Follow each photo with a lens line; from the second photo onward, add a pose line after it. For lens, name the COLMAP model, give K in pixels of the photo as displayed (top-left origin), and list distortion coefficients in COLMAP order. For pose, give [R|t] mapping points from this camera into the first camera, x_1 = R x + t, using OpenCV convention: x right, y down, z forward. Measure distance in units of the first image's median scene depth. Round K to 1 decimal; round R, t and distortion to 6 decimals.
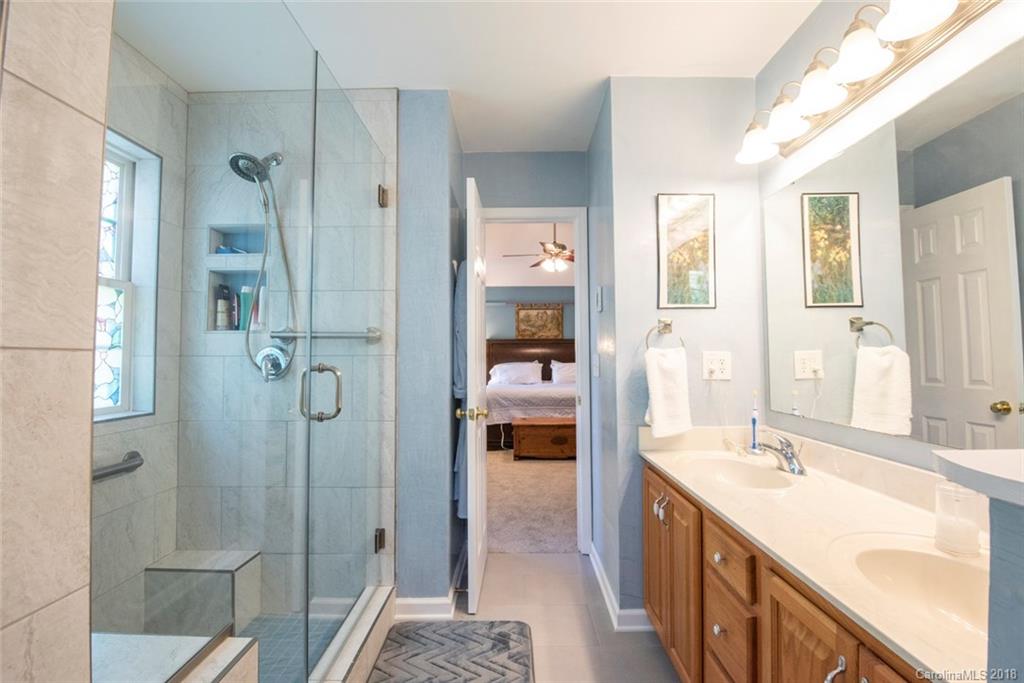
lens RADIAL K [[440.7, 0, 511.9], [0, 440.7, 338.8], [0, 0, 1]] dist [-0.001553, -0.011779]
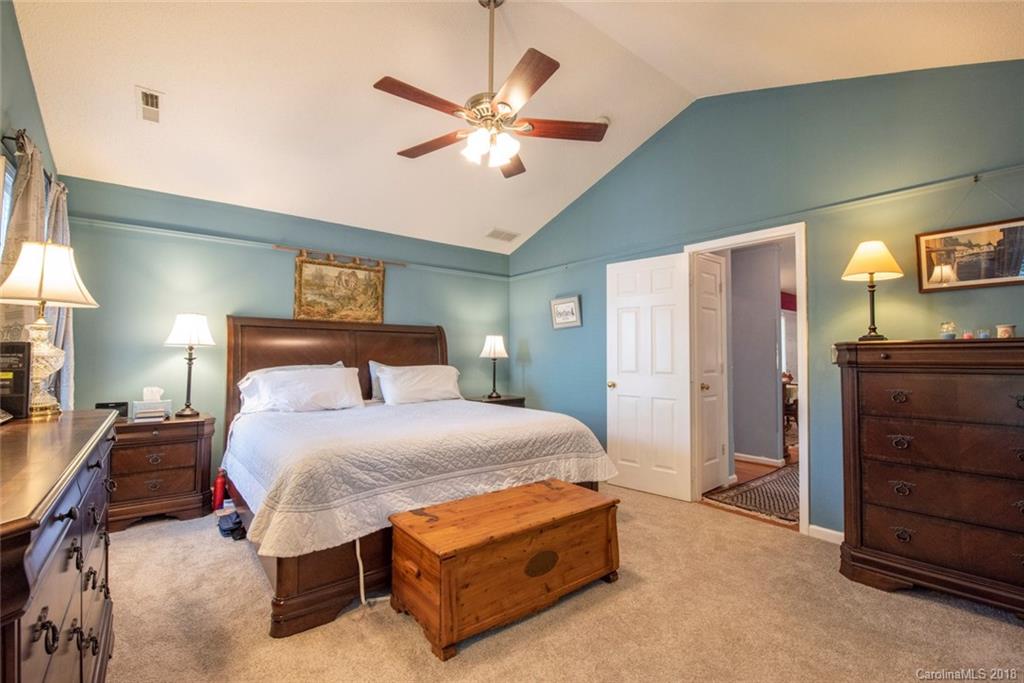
lens RADIAL K [[440.7, 0, 511.9], [0, 440.7, 338.8], [0, 0, 1]] dist [-0.001553, -0.011779]
pose [[0.782341, 0.034388, 0.621901, -0.416499], [-0.035819, 0.999306, -0.010197, 0.074094], [-0.621820, -0.014298, 0.783030, 1.705933]]
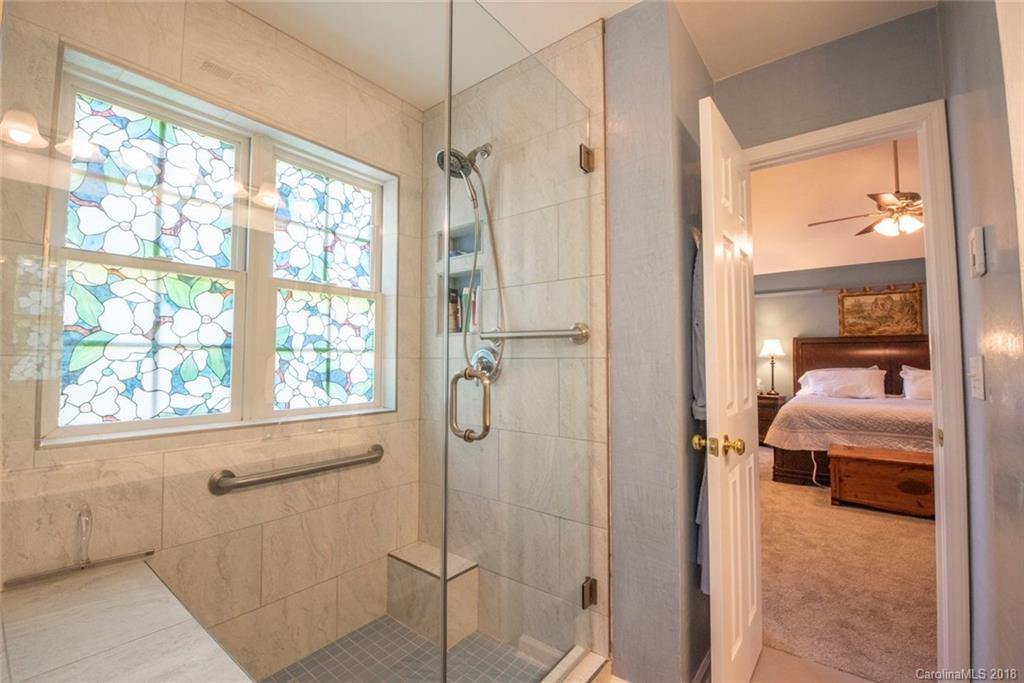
lens RADIAL K [[440.7, 0, 511.9], [0, 440.7, 338.8], [0, 0, 1]] dist [-0.001553, -0.011779]
pose [[0.793936, -0.024367, -0.607513, 0.074673], [0.020408, 0.999702, -0.013428, 0.010738], [0.607659, -0.001737, 0.794196, 0.279680]]
